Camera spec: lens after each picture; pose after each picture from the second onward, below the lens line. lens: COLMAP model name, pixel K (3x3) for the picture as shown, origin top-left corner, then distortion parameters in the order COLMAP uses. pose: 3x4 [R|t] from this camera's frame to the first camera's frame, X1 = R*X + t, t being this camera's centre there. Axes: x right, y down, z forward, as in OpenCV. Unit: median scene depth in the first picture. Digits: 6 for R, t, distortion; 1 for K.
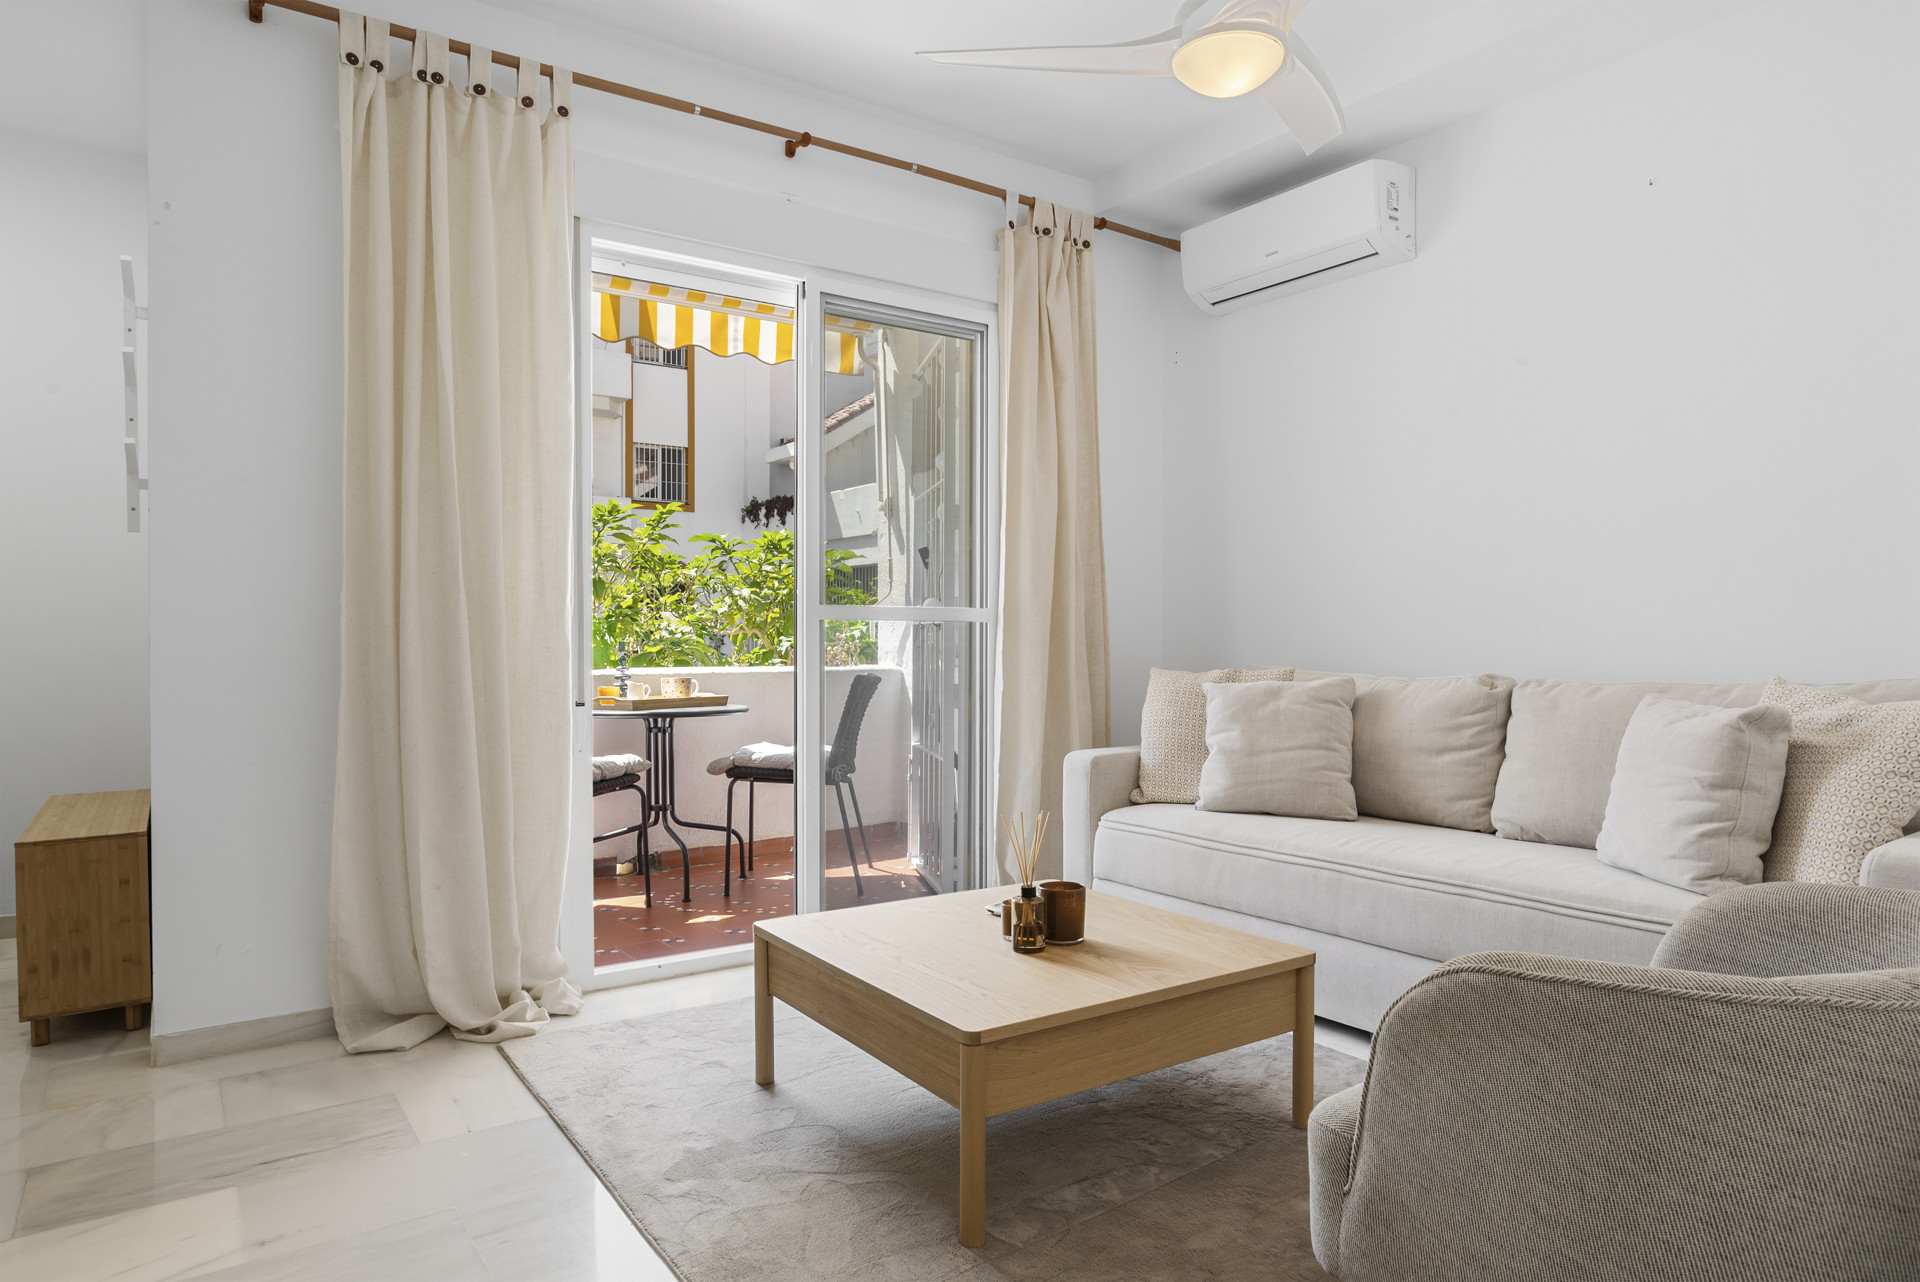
lens RADIAL K [[1166.8, 0, 960.0], [0, 1166.8, 641.0], [0, 0, 1]] dist [-0.063802, 0.000153]
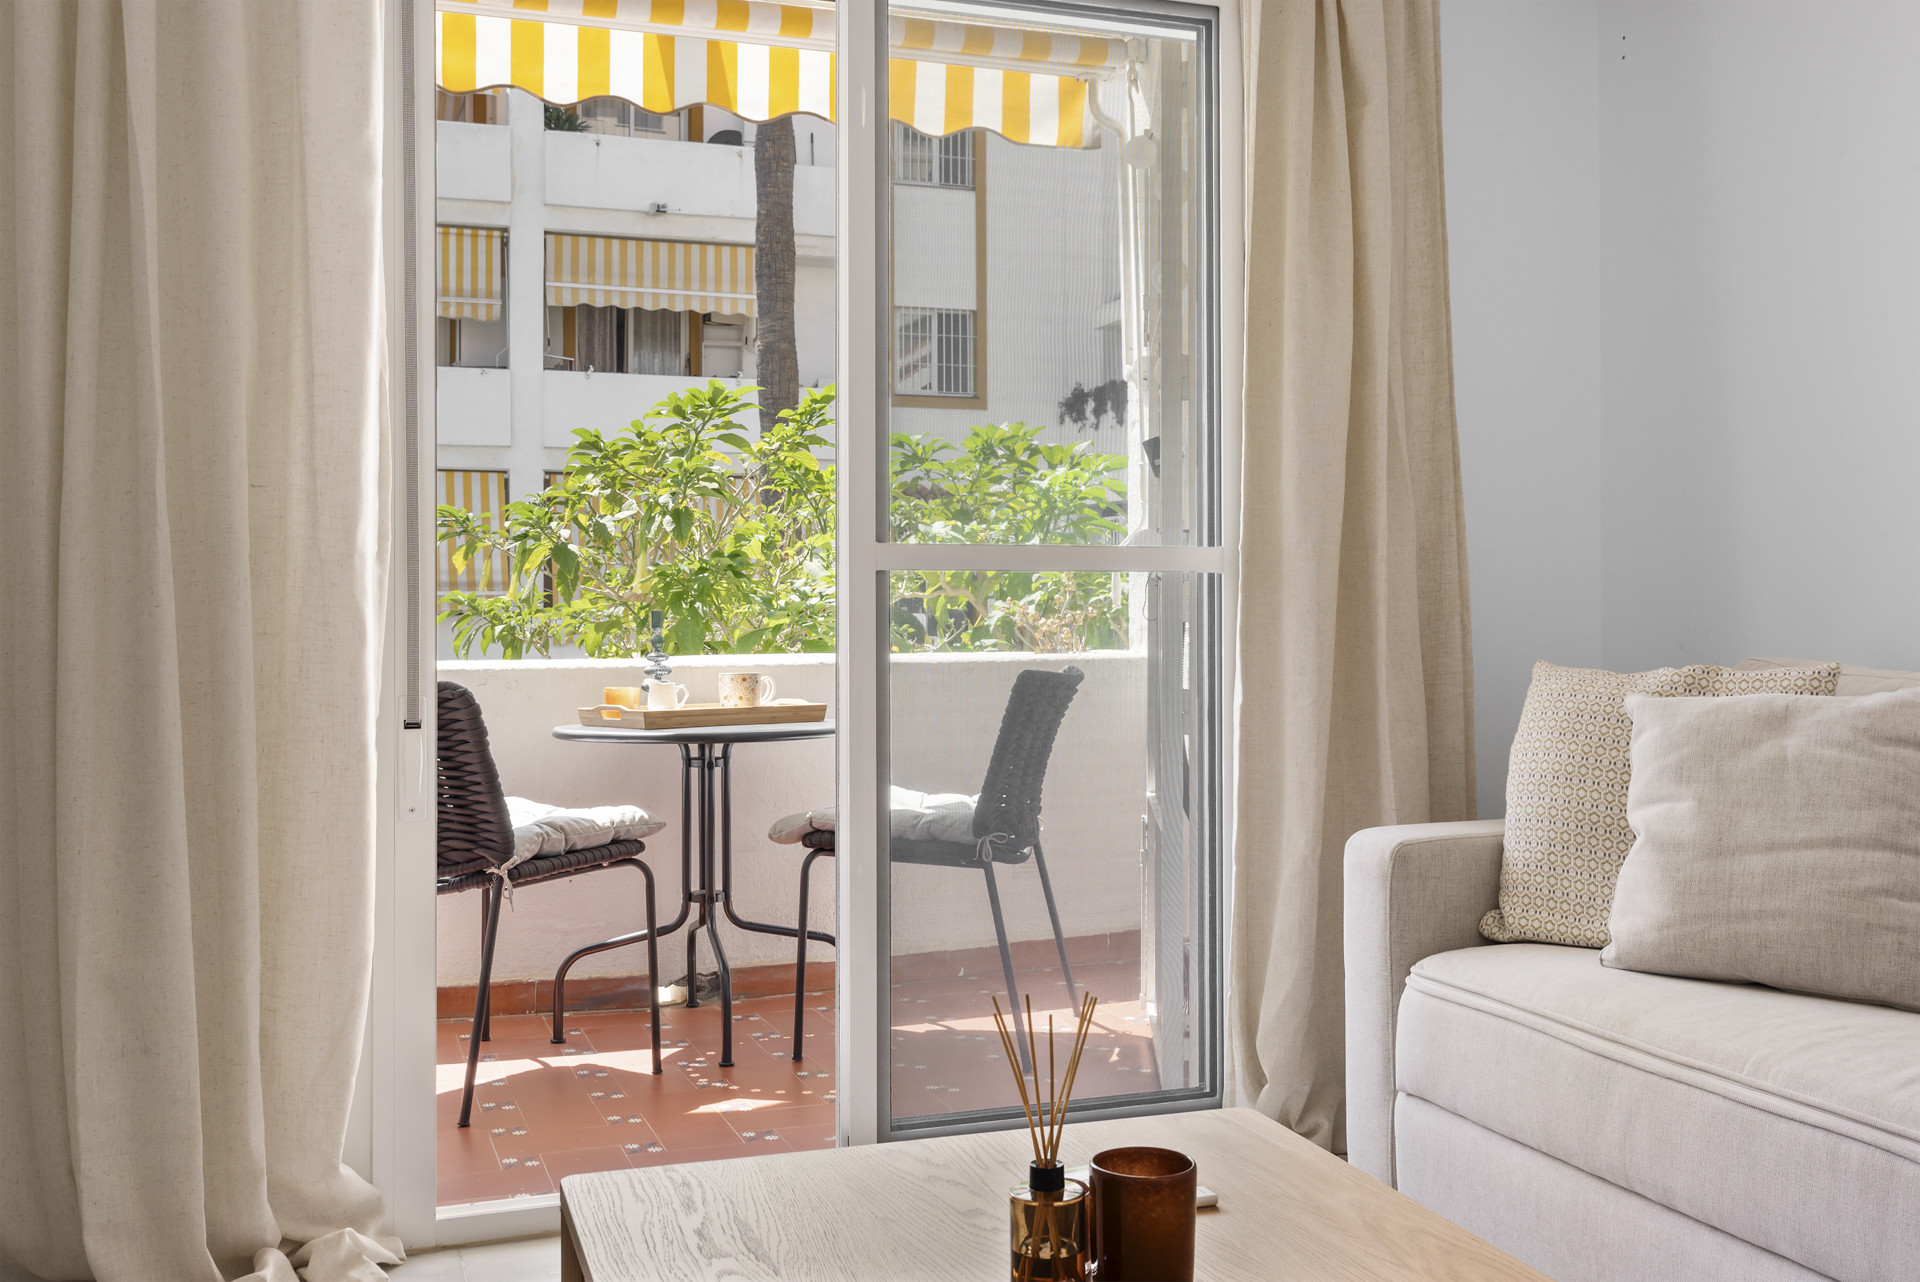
lens RADIAL K [[1725.5, 0, 1037.7], [0, 1725.5, 565.7], [0, 0, 1]] dist [-0.000620, 0.006767]
pose [[0.964111, -0.009728, -0.265320, 0.145799], [0.003364, 0.999696, -0.024432, -0.000602], [0.265477, 0.022663, 0.963851, 0.223213]]
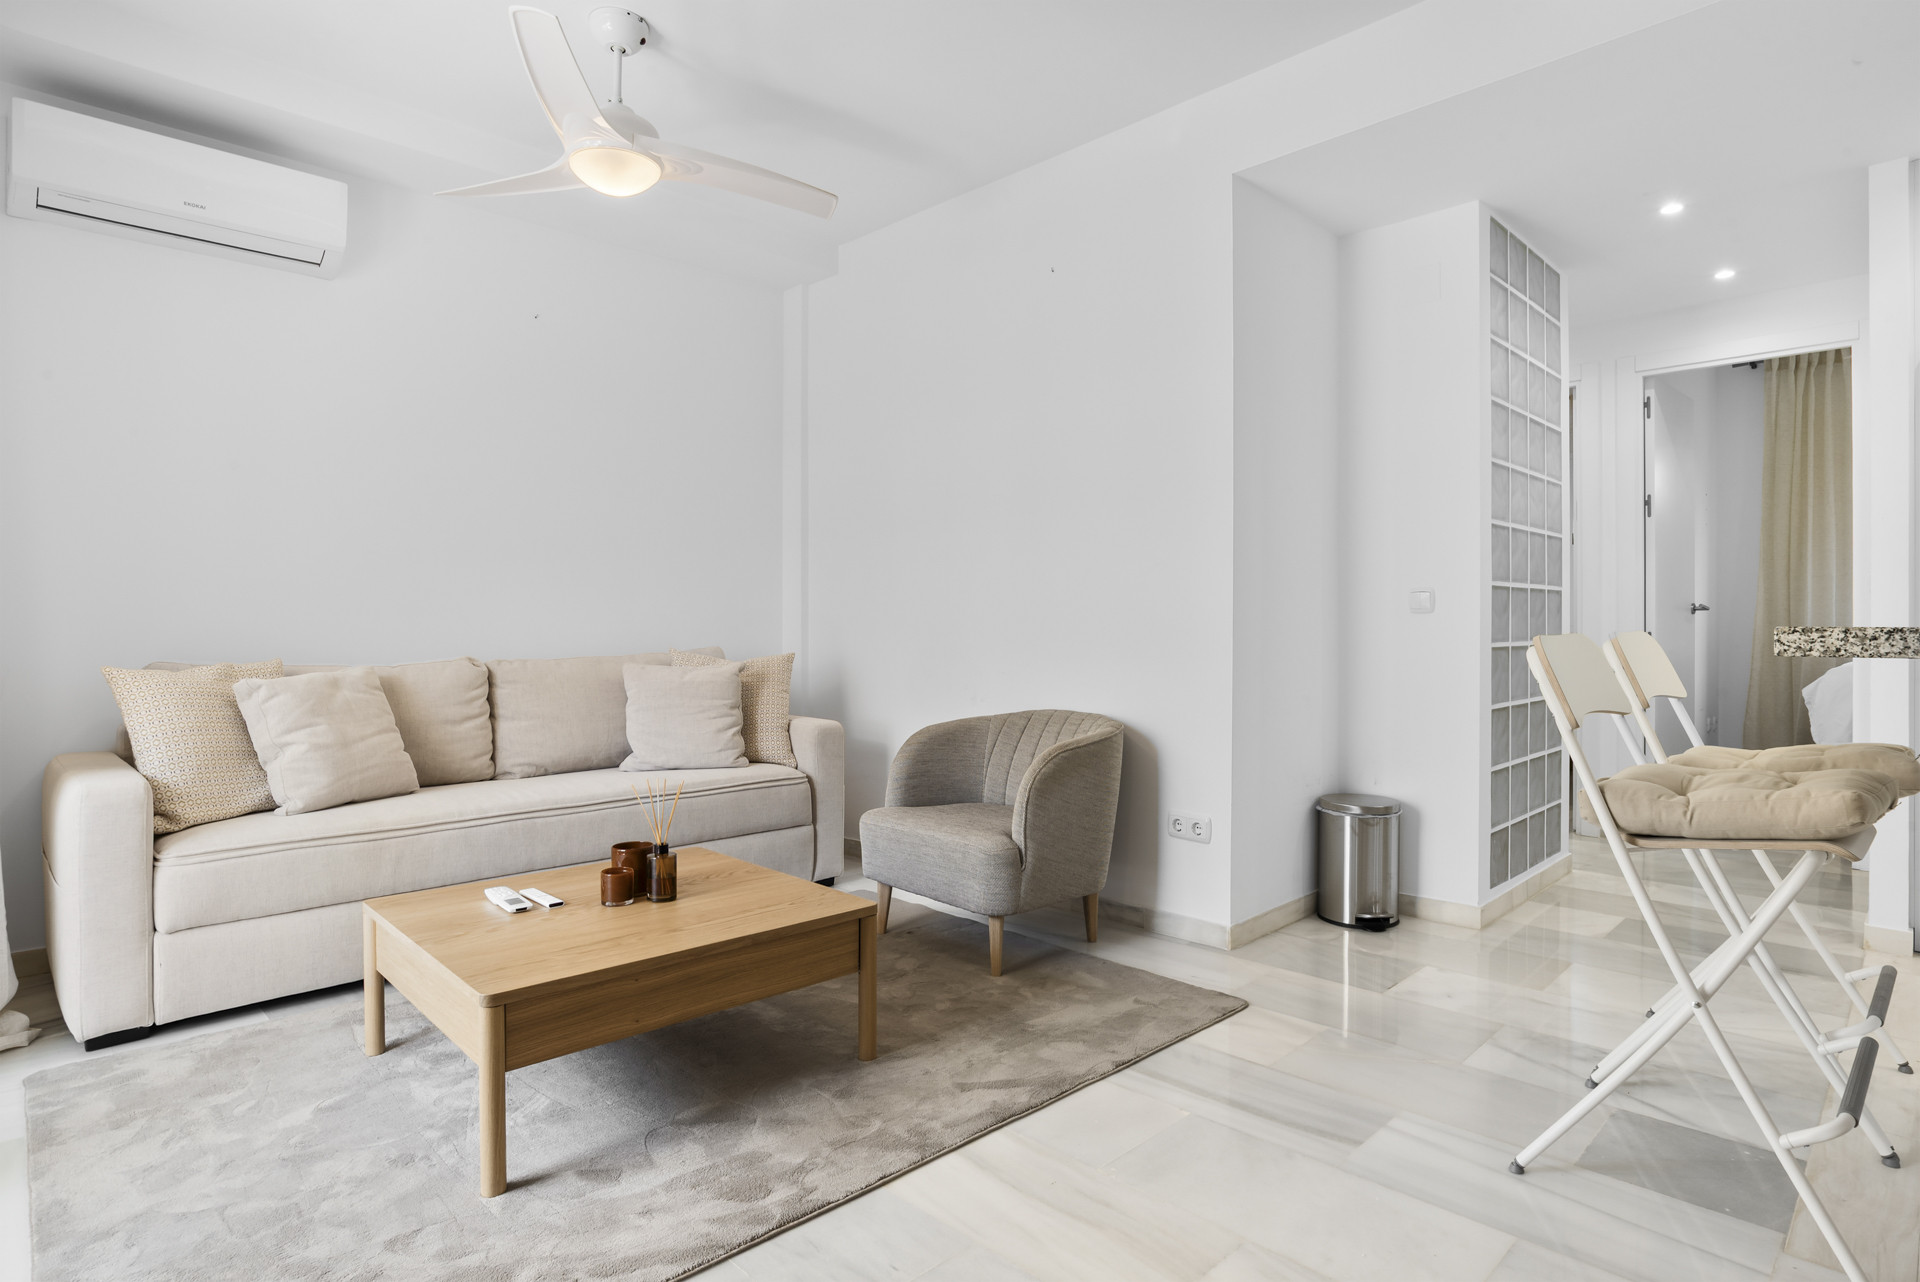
lens RADIAL K [[1003.1, 0, 962.3], [0, 1003.1, 650.3], [0, 0, 1]] dist [-0.050852, 0.023703]
pose [[-0.158223, -0.023298, 0.987128, -0.566850], [0.010888, 0.999620, 0.025338, -0.000492], [-0.987343, 0.014757, -0.157909, 0.510976]]
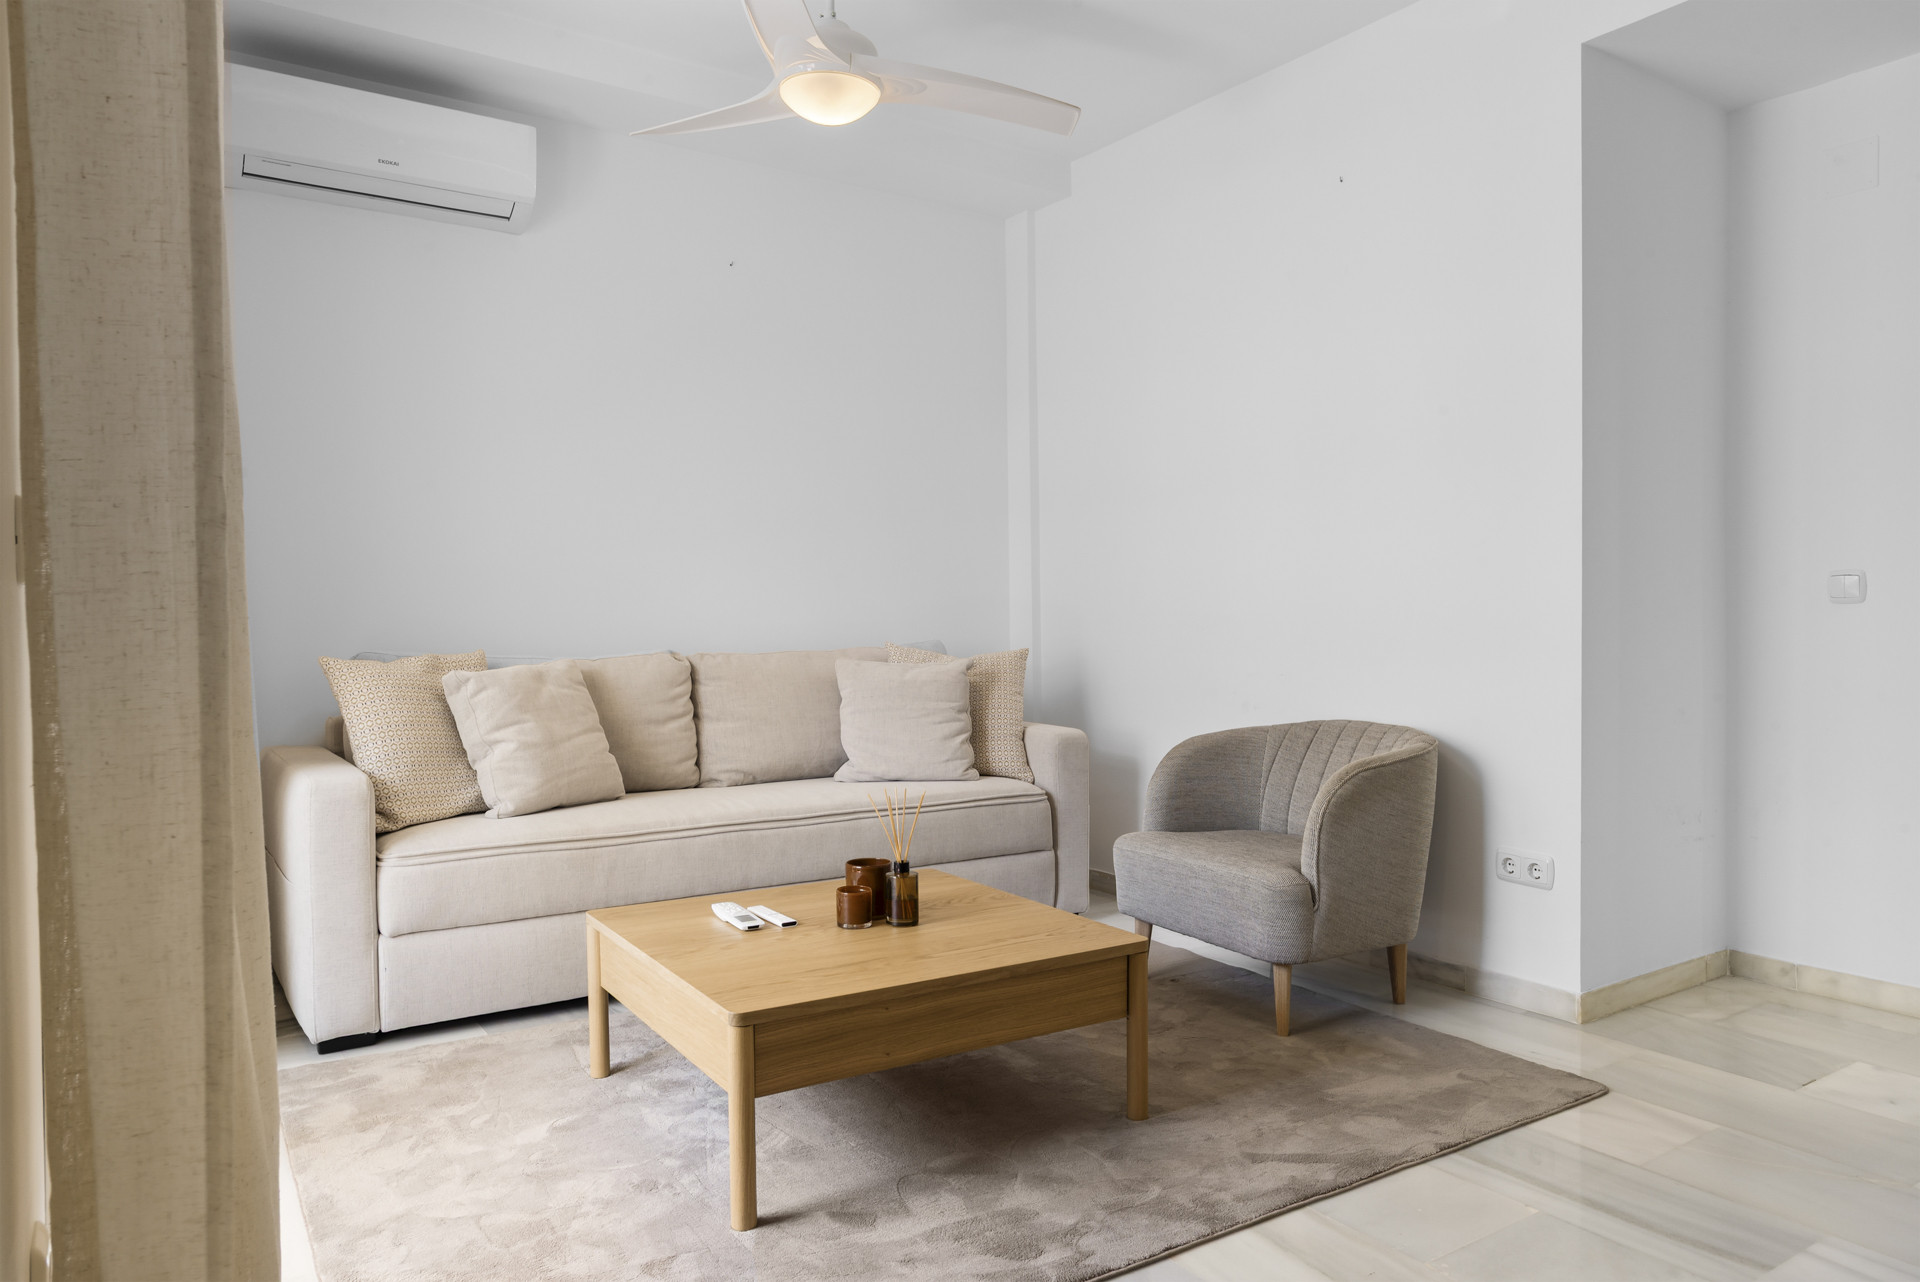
lens RADIAL K [[1230.7, 0, 974.5], [0, 1230.7, 640.1], [0, 0, 1]] dist [-0.035257, 0.030741]
pose [[0.025324, -0.017867, 0.999520, -0.600311], [0.007425, 0.999816, 0.017684, -0.000423], [-0.999652, 0.006974, 0.025452, 0.538521]]
